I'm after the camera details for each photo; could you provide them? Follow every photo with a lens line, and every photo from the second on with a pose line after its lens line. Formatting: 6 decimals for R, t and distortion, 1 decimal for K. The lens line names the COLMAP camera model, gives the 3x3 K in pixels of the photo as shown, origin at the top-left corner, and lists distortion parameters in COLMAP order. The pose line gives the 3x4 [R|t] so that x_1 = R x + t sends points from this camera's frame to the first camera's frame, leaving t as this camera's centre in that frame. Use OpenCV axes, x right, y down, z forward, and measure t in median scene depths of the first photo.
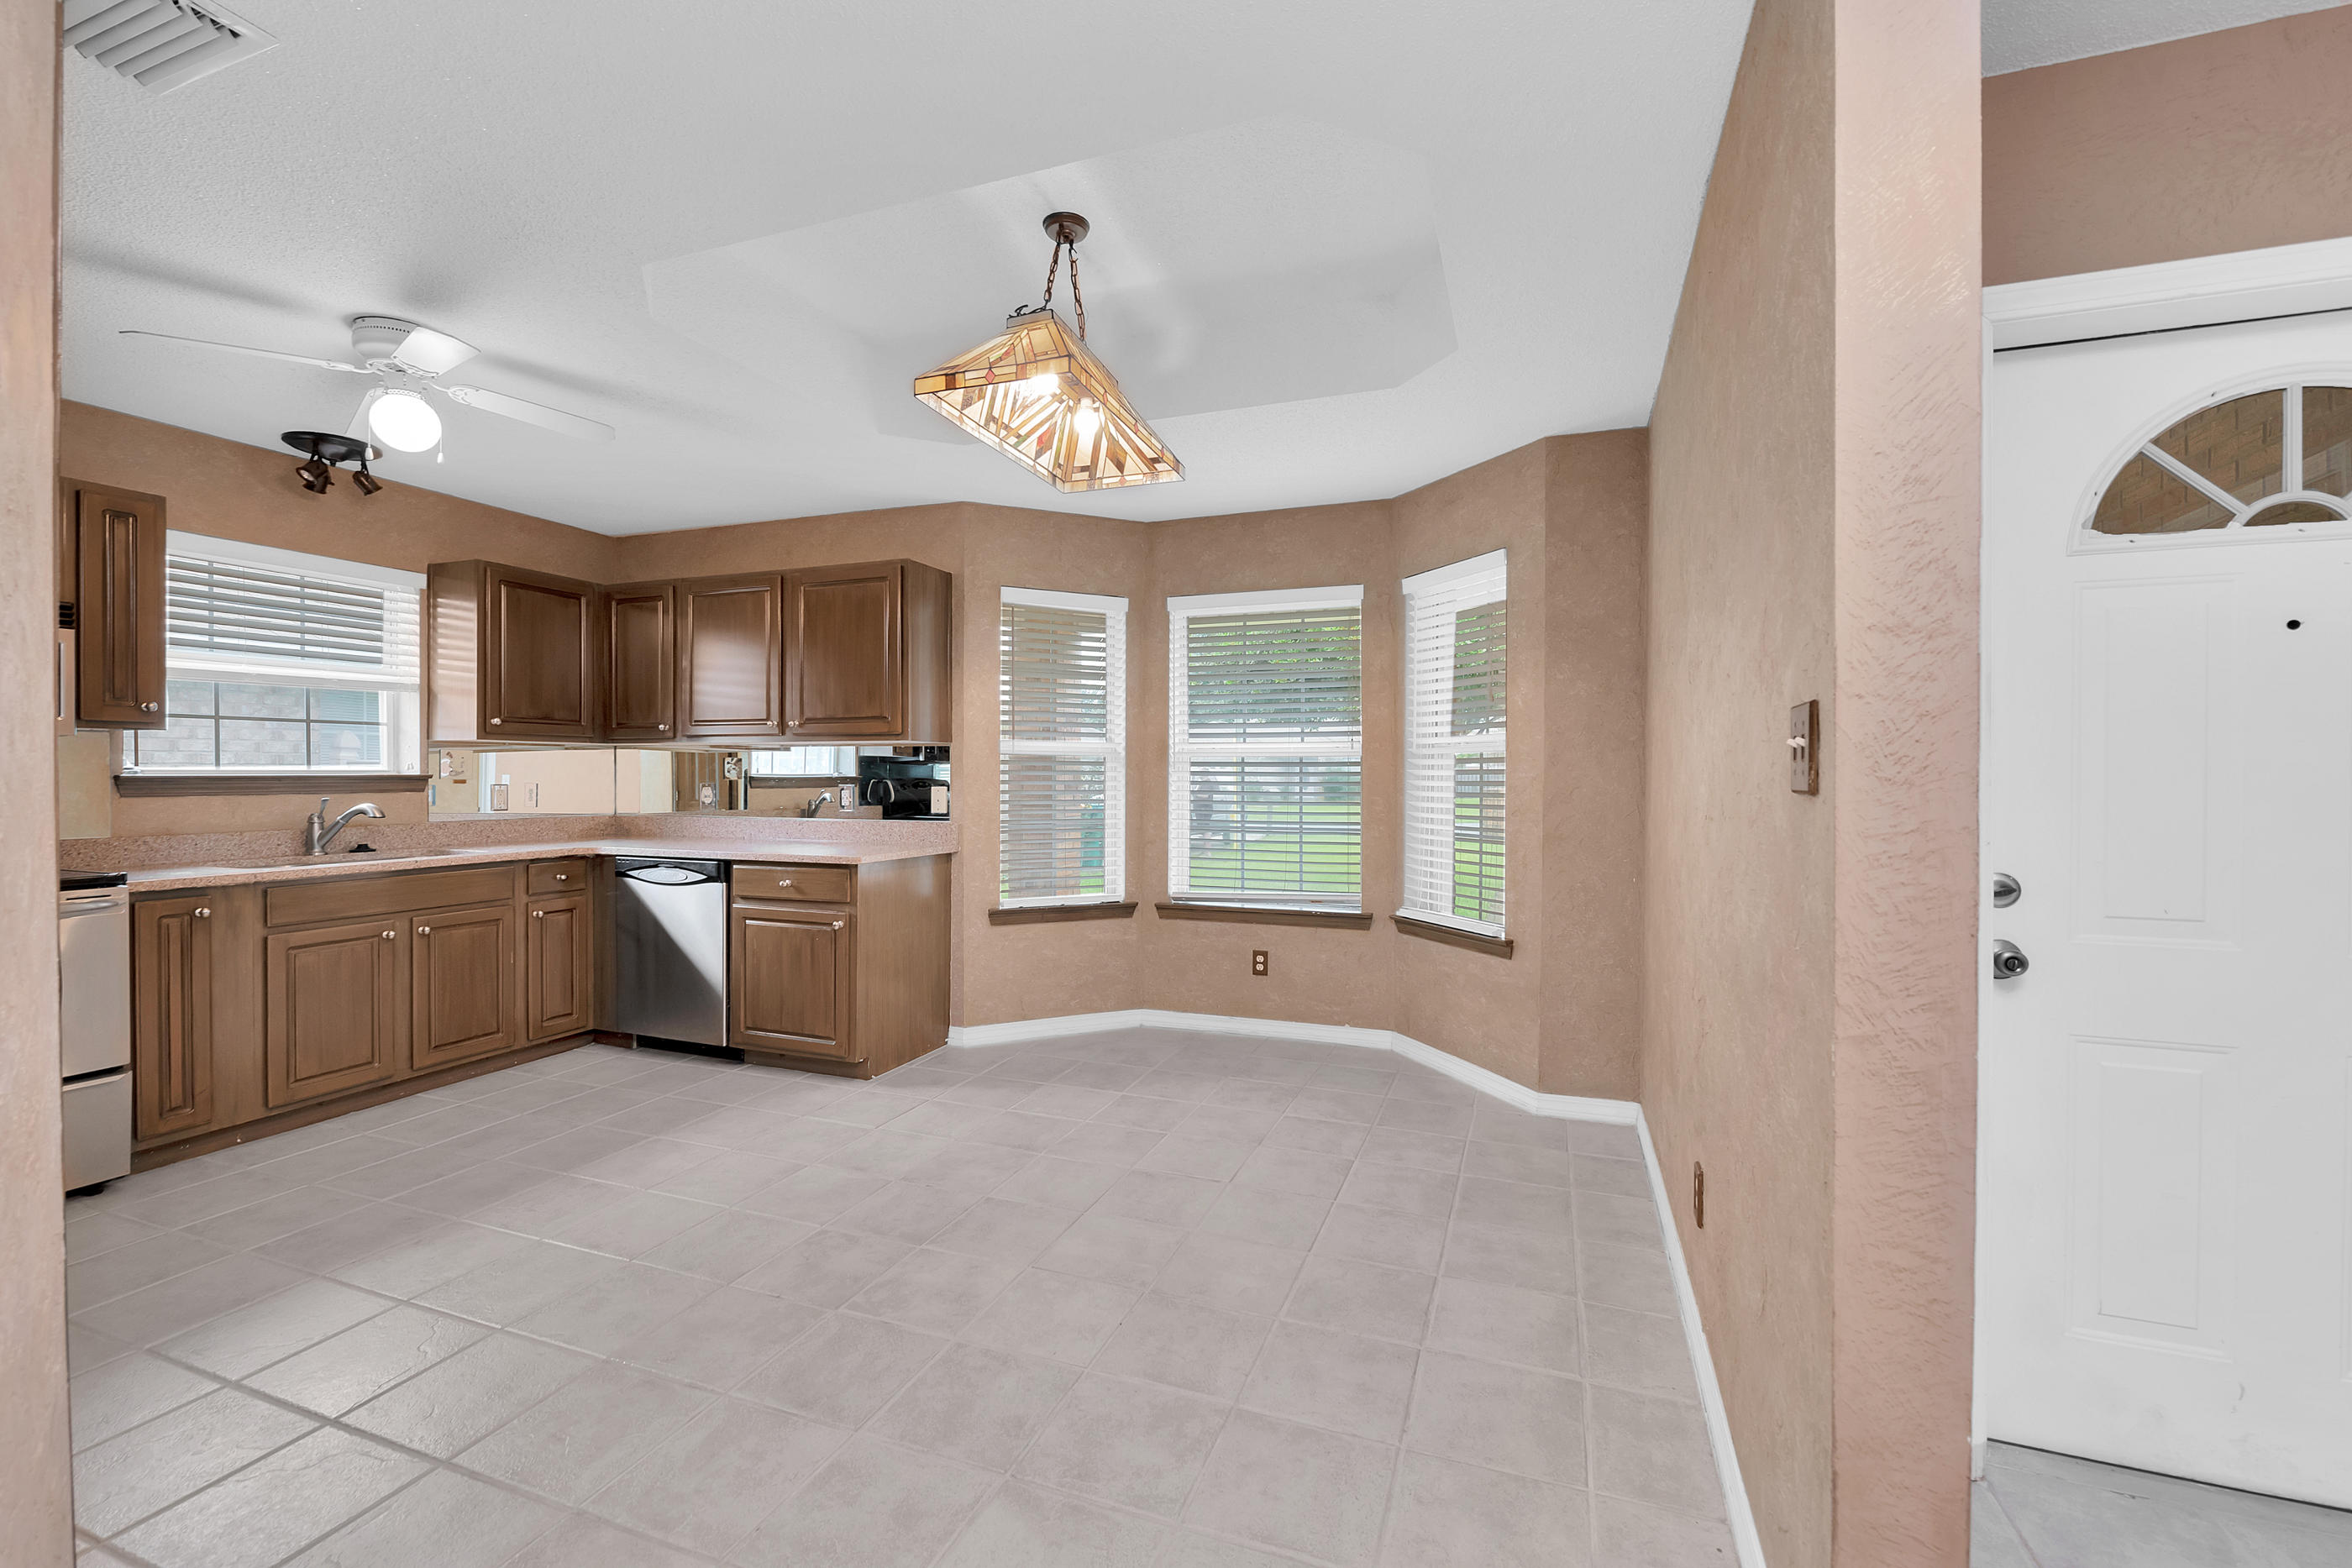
lens RADIAL K [[935.4, 0, 1177.4], [0, 935.4, 777.9], [0, 0, 1]] dist [0.000615, -0.000186]
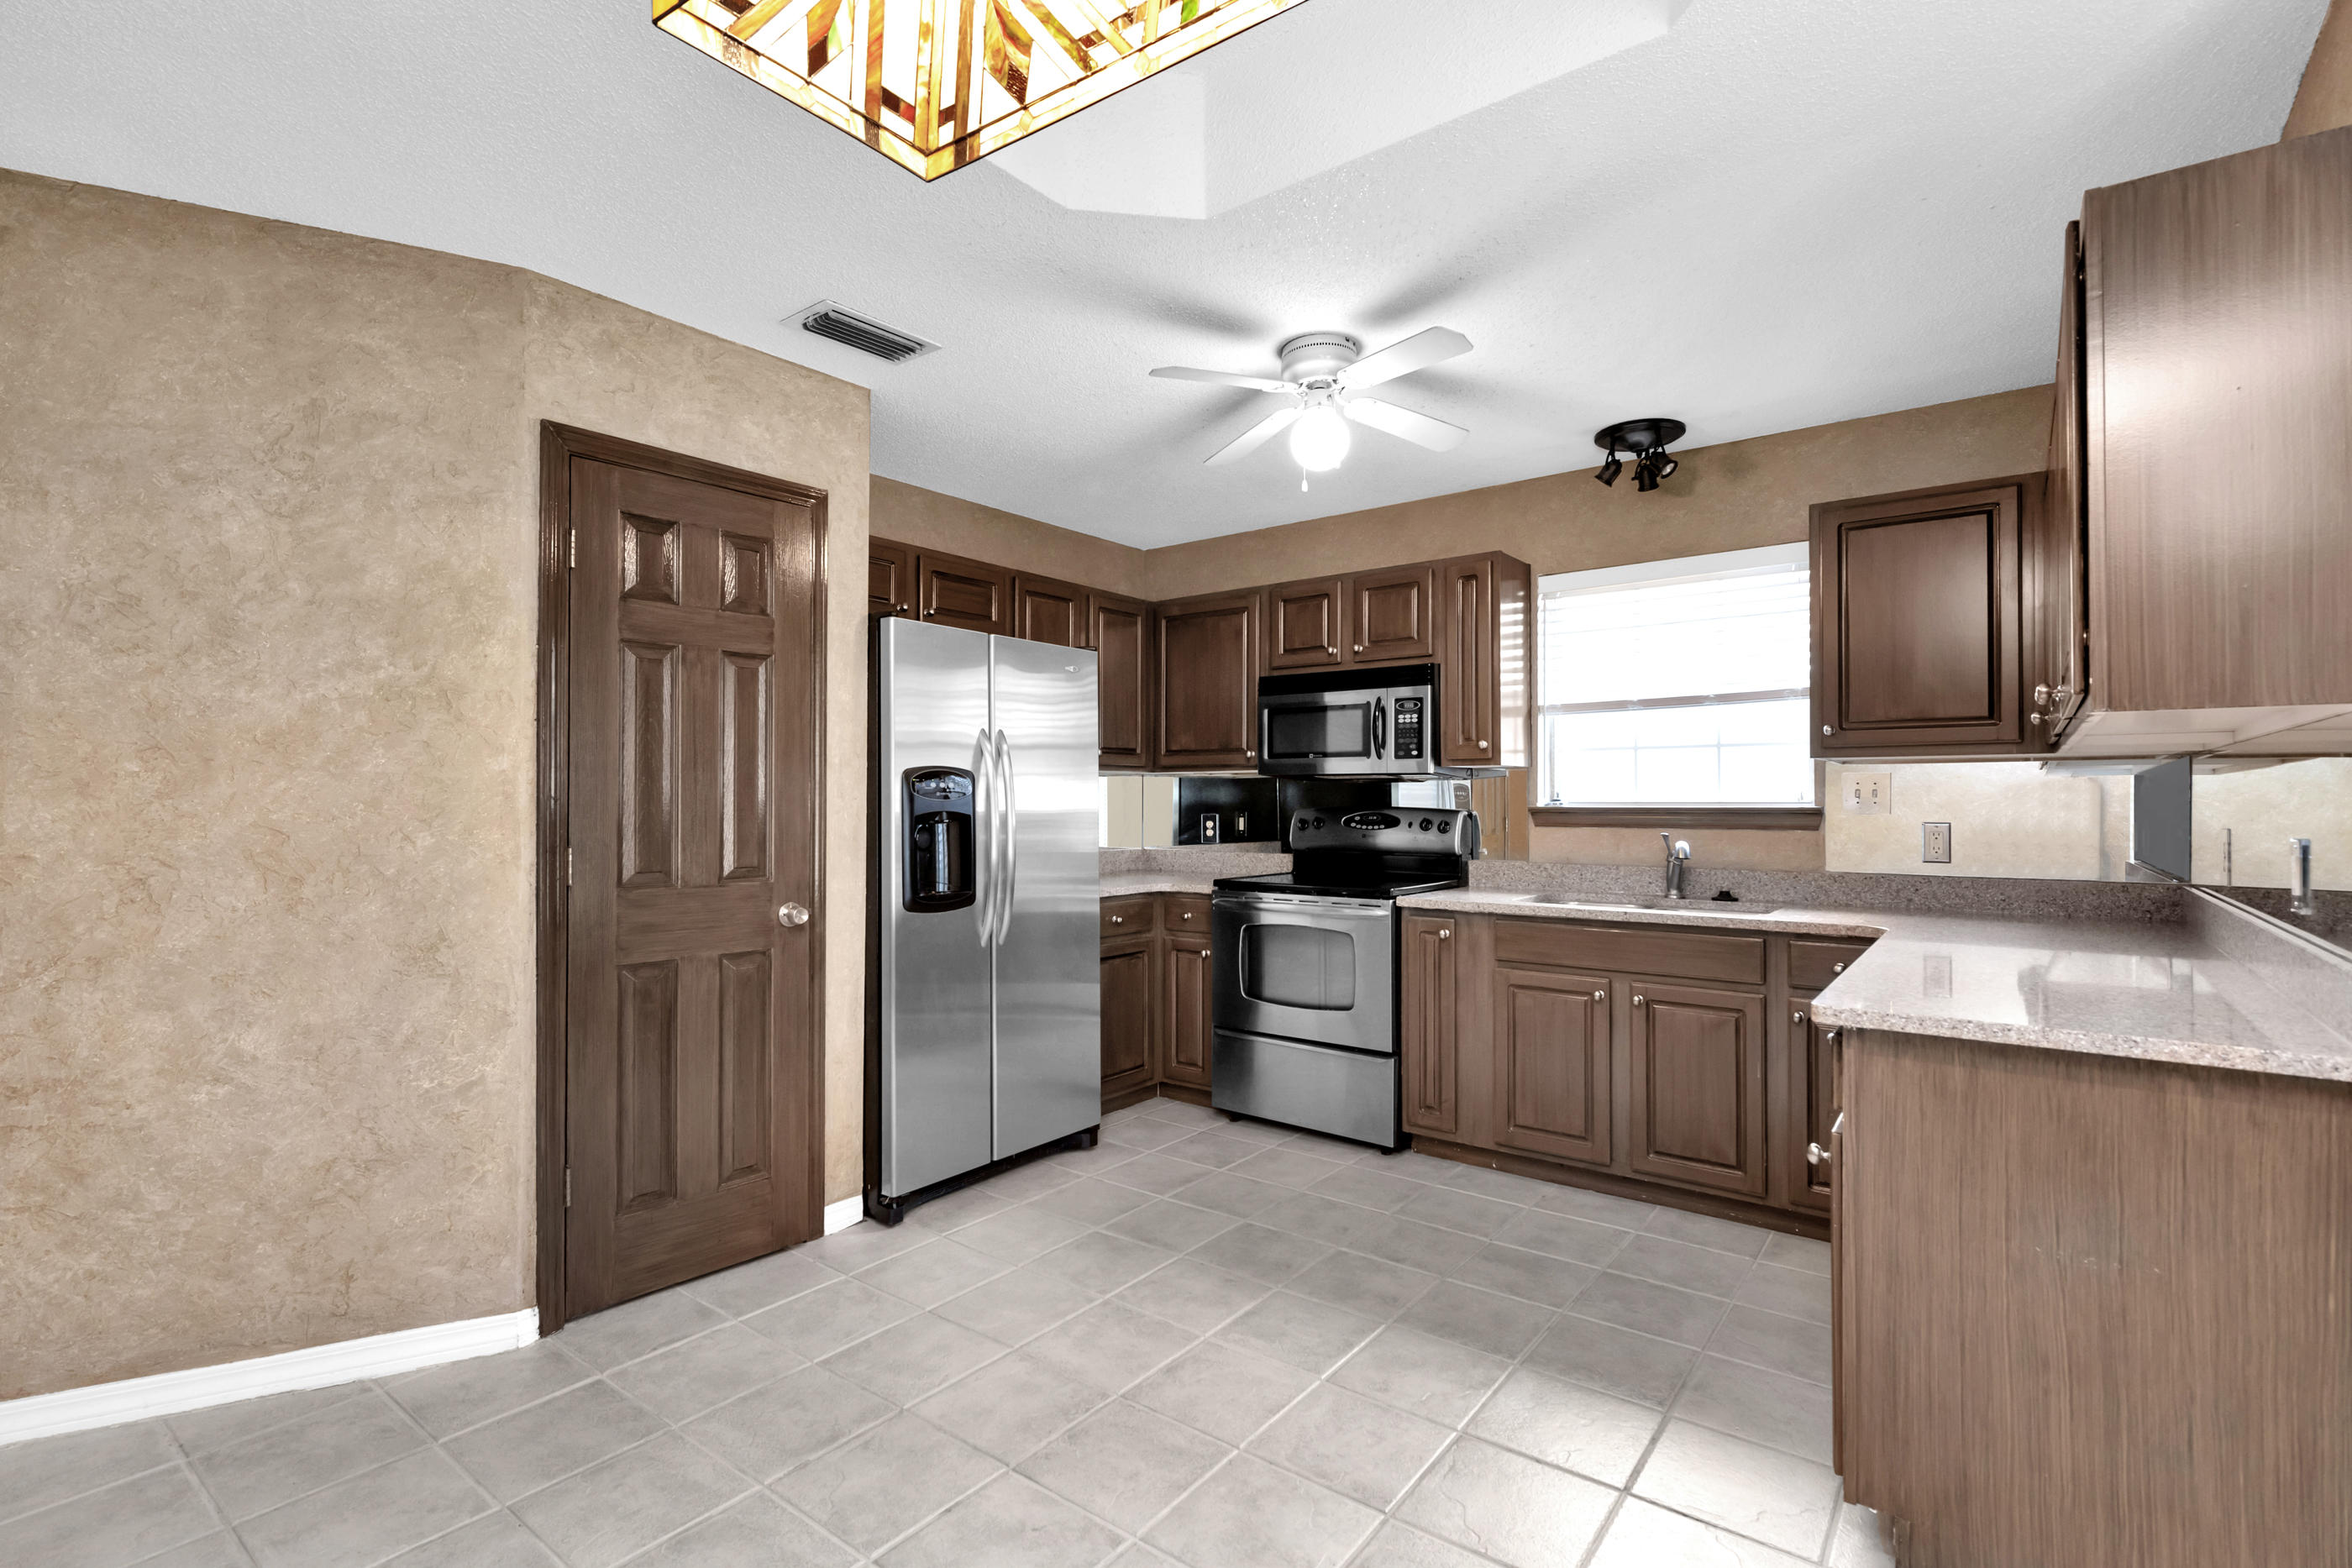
lens RADIAL K [[1117.6, 0, 1169.2], [0, 1117.6, 789.5], [0, 0, 1]] dist [0.005927, -0.000086]
pose [[-0.298100, -0.010824, -0.954473, 0.253971], [-0.007630, 0.999931, -0.008956, -0.007251], [0.954504, 0.004612, -0.298162, 0.966828]]
